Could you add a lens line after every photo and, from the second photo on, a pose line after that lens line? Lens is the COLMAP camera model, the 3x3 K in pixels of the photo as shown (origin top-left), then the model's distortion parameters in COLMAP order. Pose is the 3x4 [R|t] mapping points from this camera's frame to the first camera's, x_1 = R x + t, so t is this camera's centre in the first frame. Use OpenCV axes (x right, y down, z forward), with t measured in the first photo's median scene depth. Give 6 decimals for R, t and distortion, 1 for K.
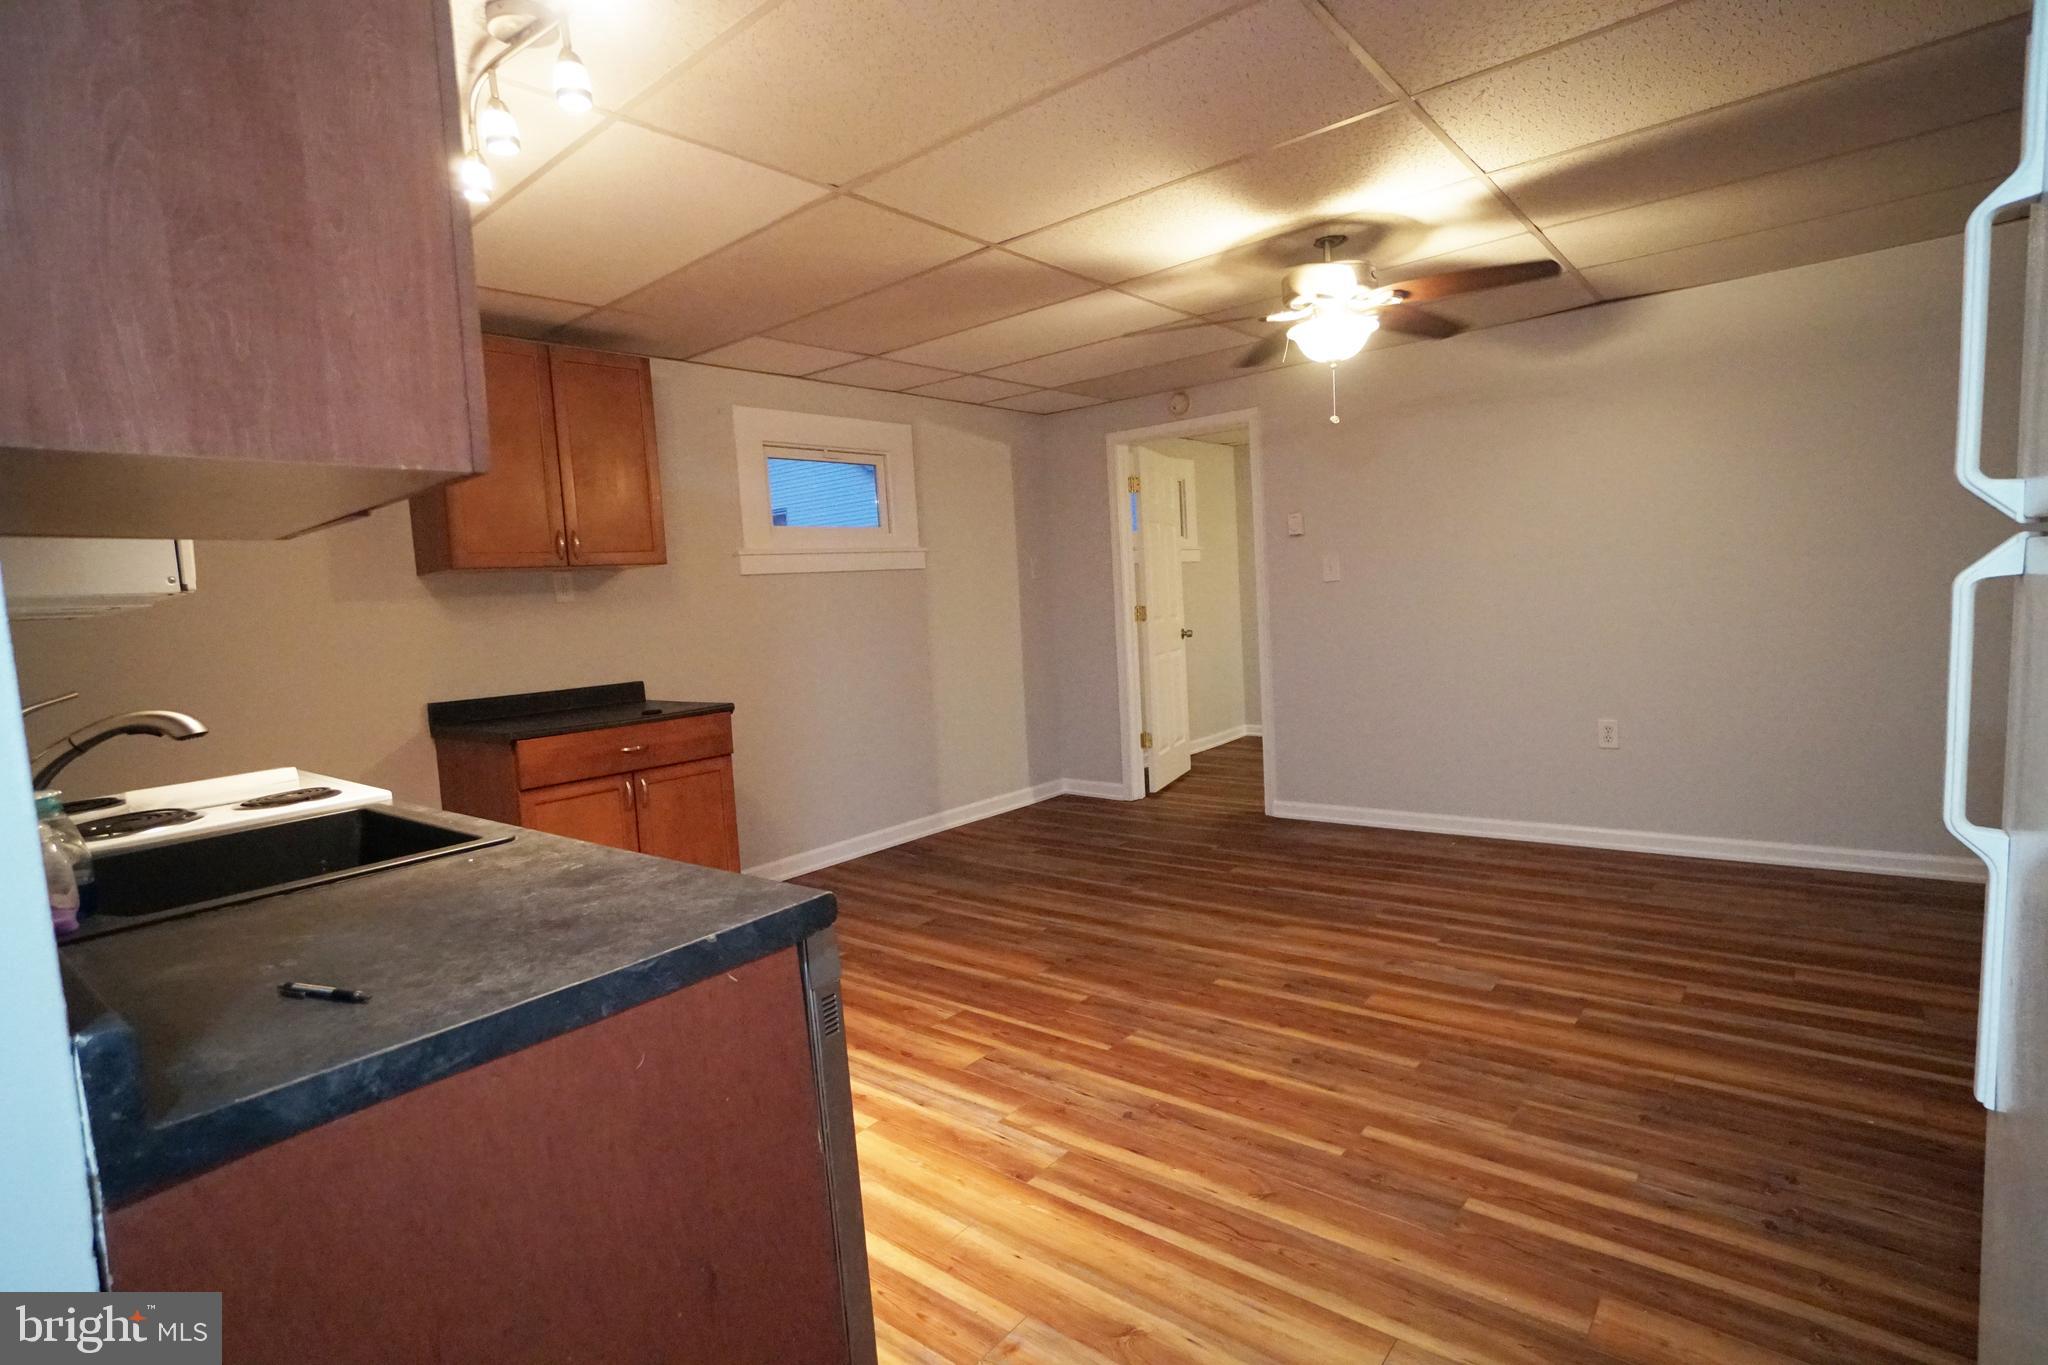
lens RADIAL K [[1010.3, 0, 1018.5], [0, 1010.3, 686.7], [0, 0, 1]] dist [-0.003157, 0.000176]
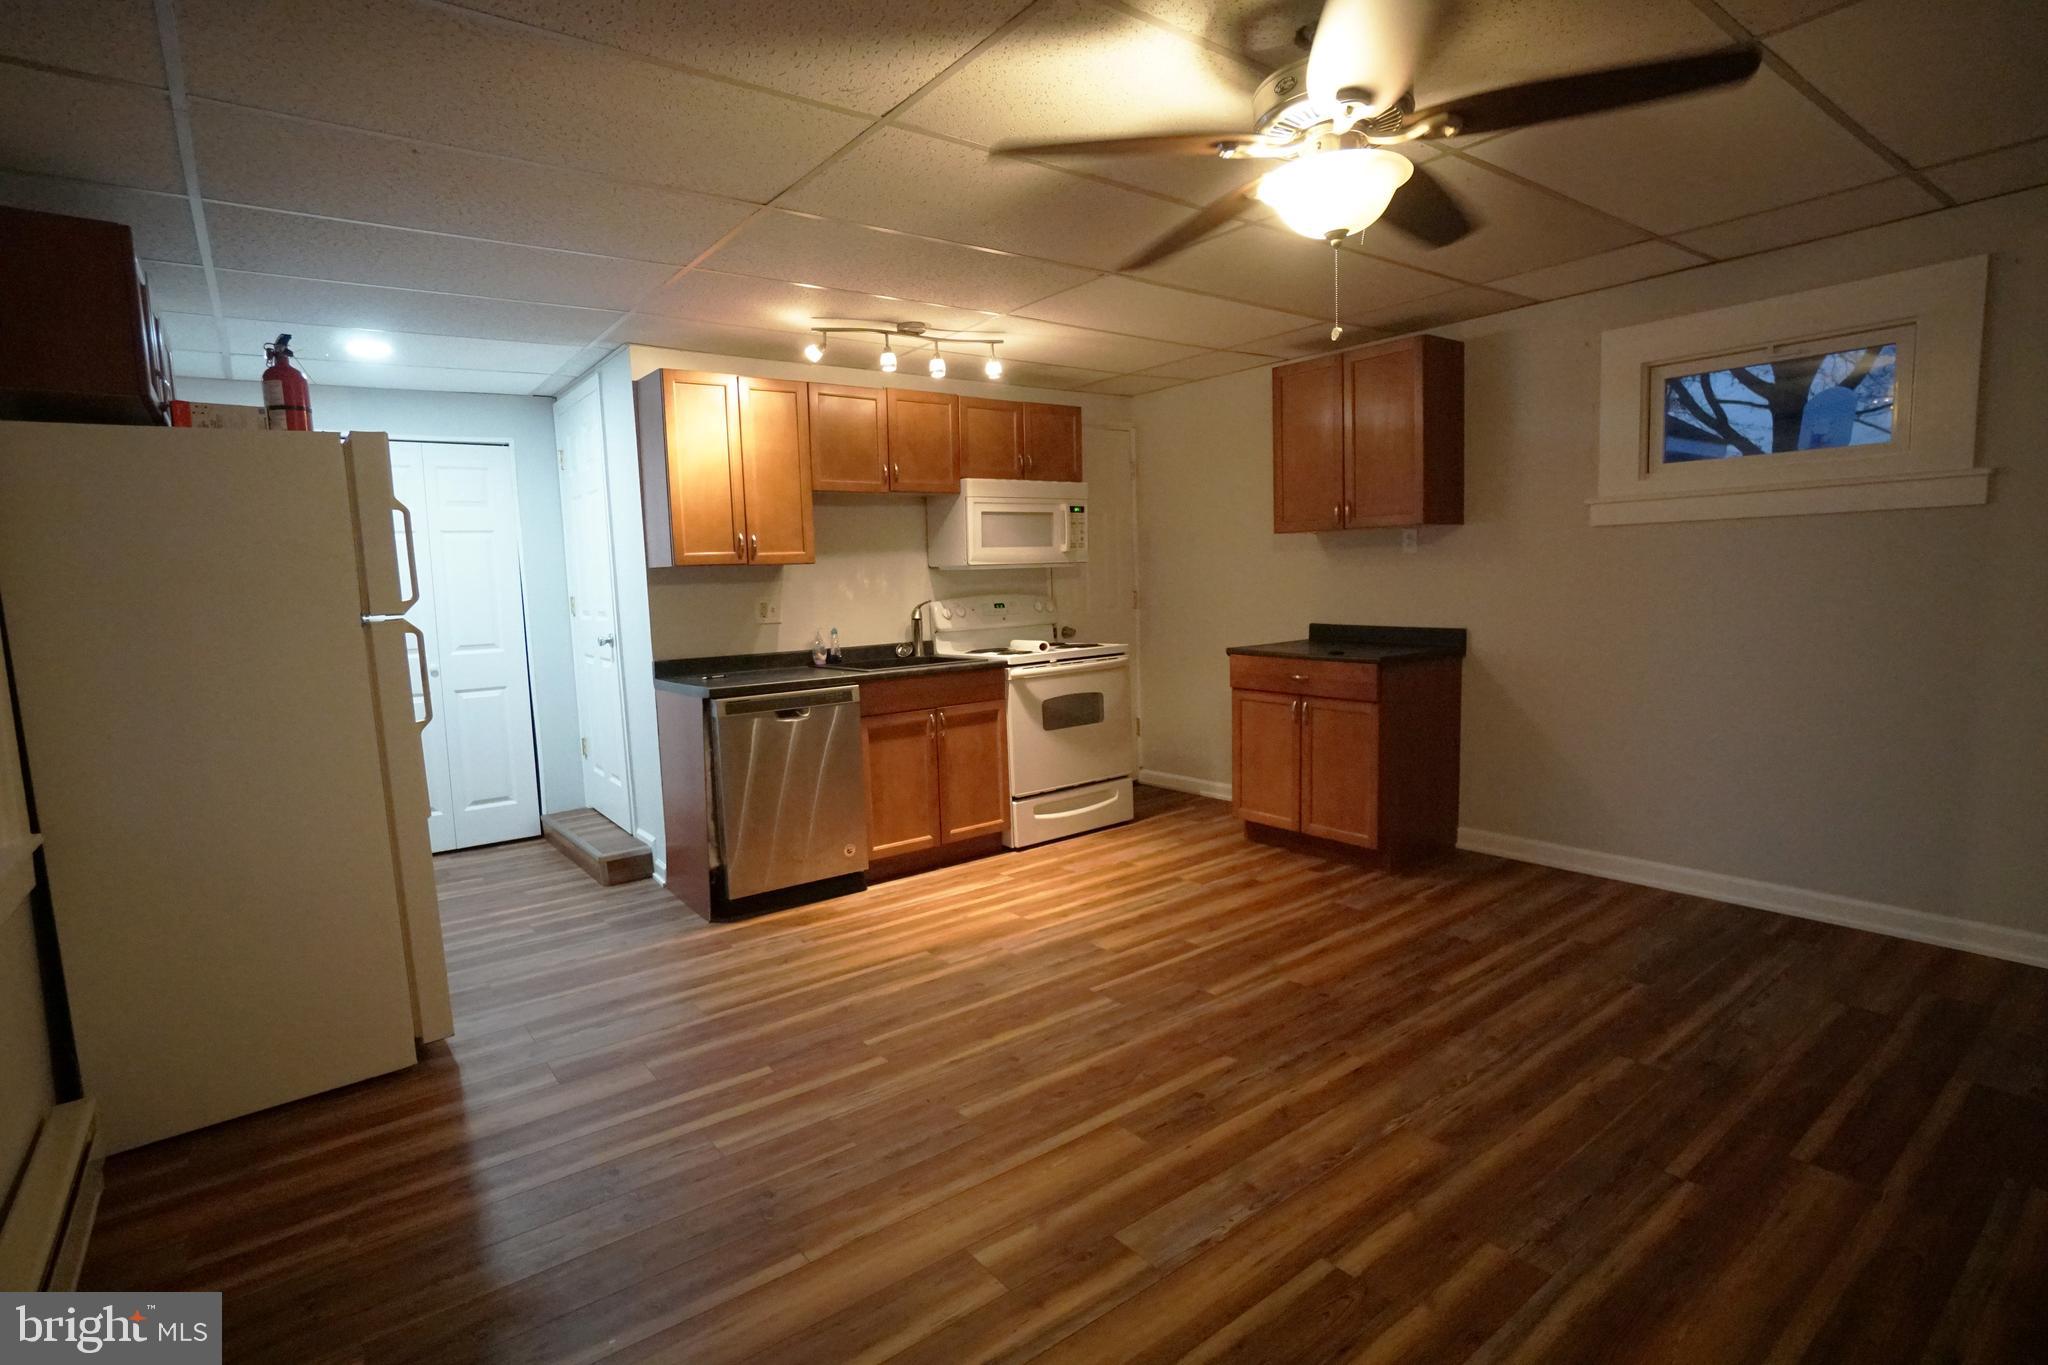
lens RADIAL K [[996.9, 0, 1016.3], [0, 996.9, 674.2], [0, 0, 1]] dist [-0.058720, 0.025038]
pose [[-0.226651, 0.162680, -0.960294, 1.002369], [-0.039736, 0.983587, 0.176004, -0.165353], [0.973165, 0.078050, -0.216466, 1.010153]]
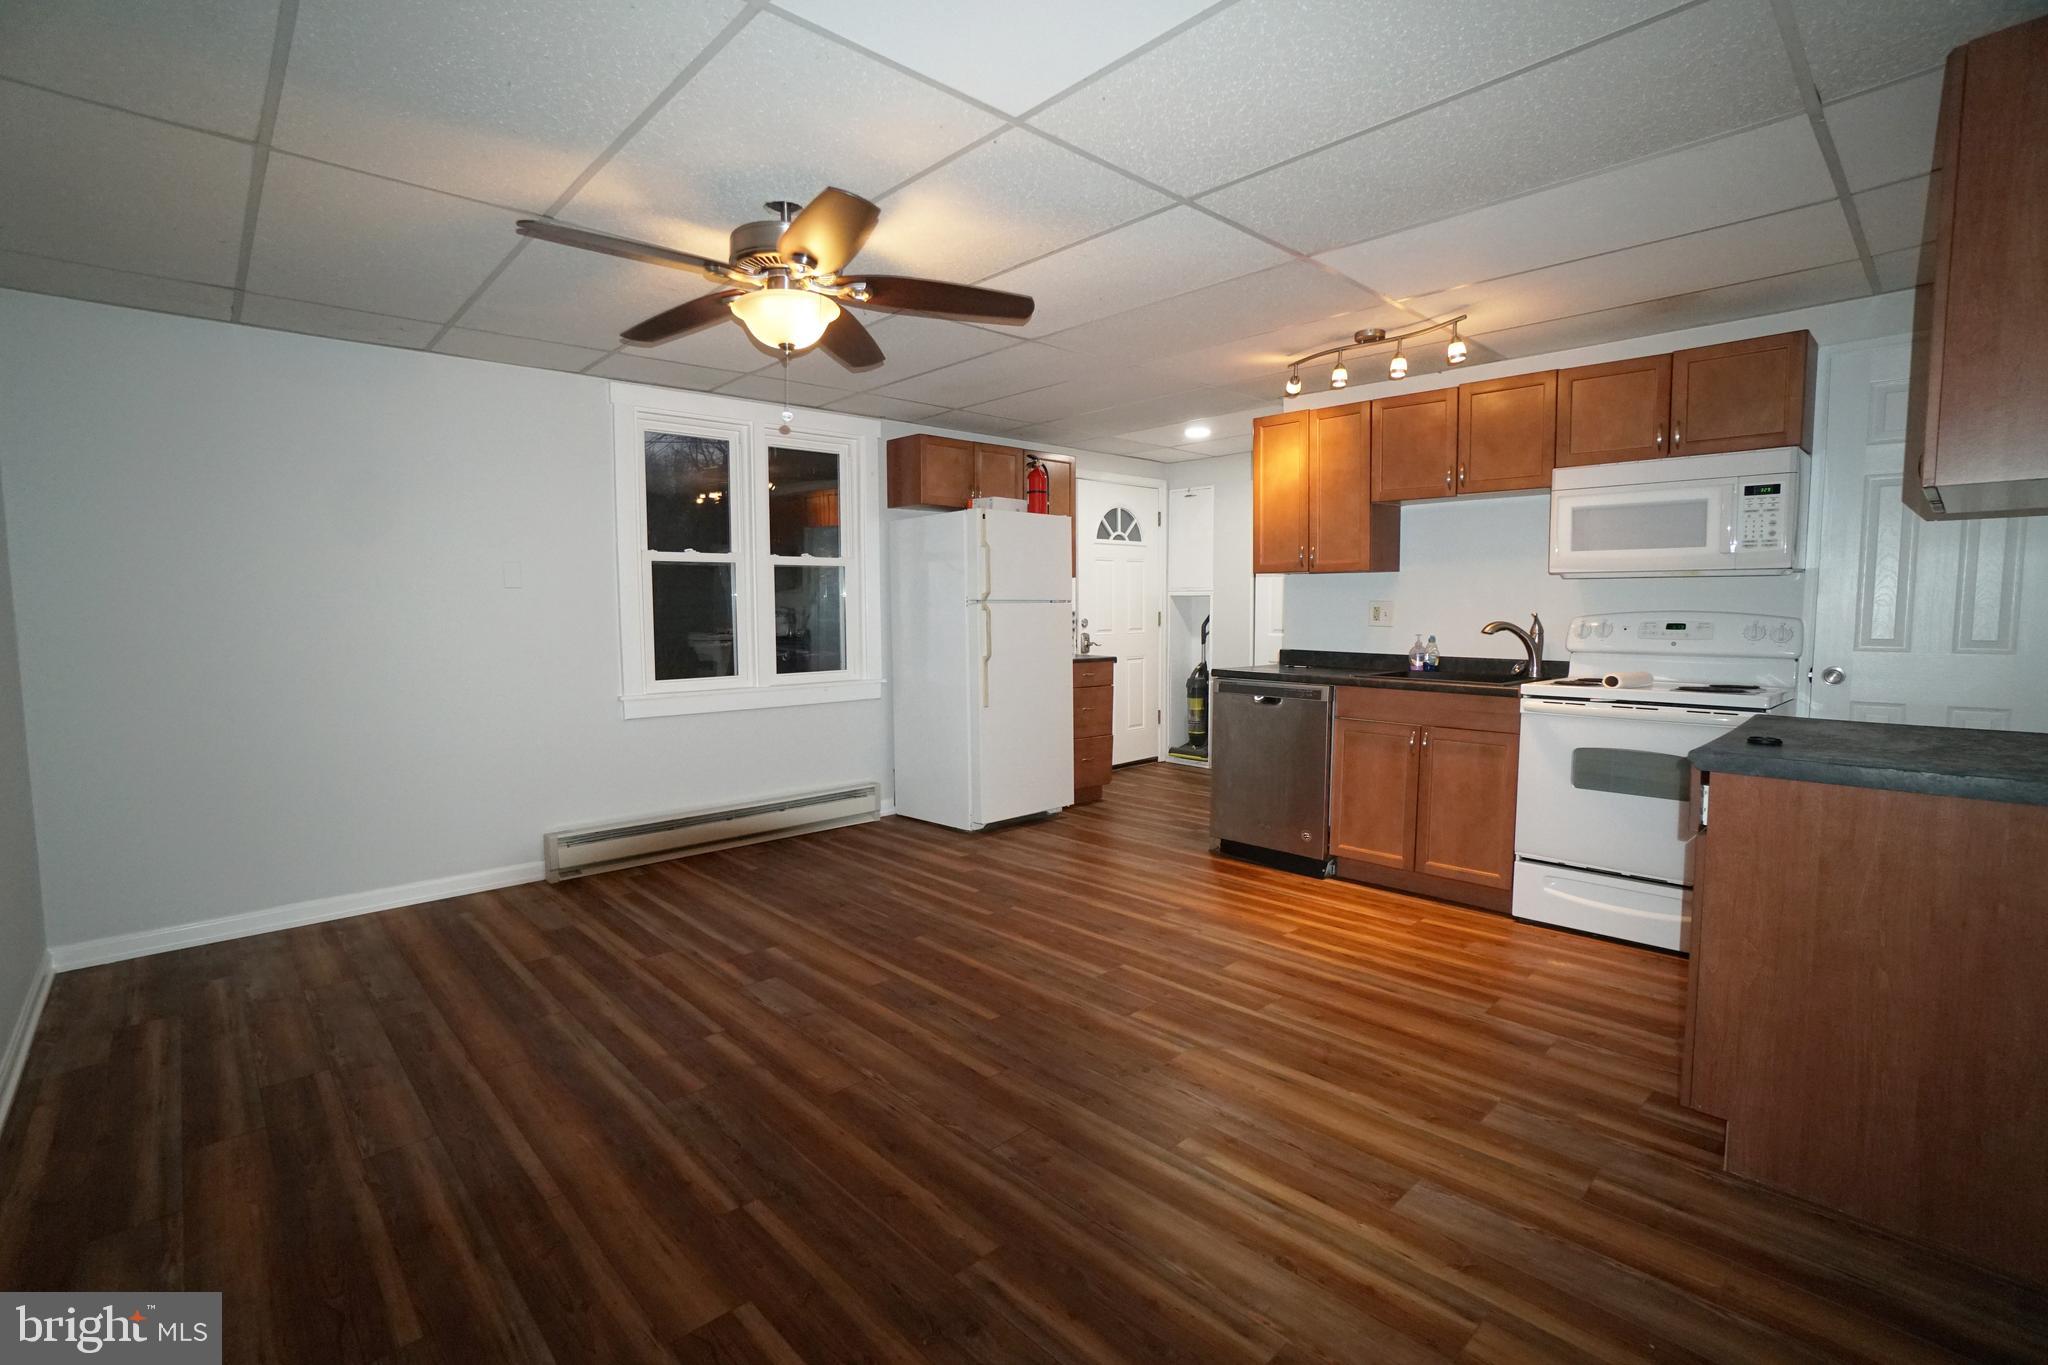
lens RADIAL K [[932.5, 0, 1024.0], [0, 932.5, 682.5], [0, 0, 1]] dist [-0.034524, 0.000217]
pose [[-0.990418, 0.056252, 0.126129, 0.040625], [0.077309, 0.982609, 0.168830, -0.171821], [-0.114438, 0.176963, -0.977542, 1.857448]]
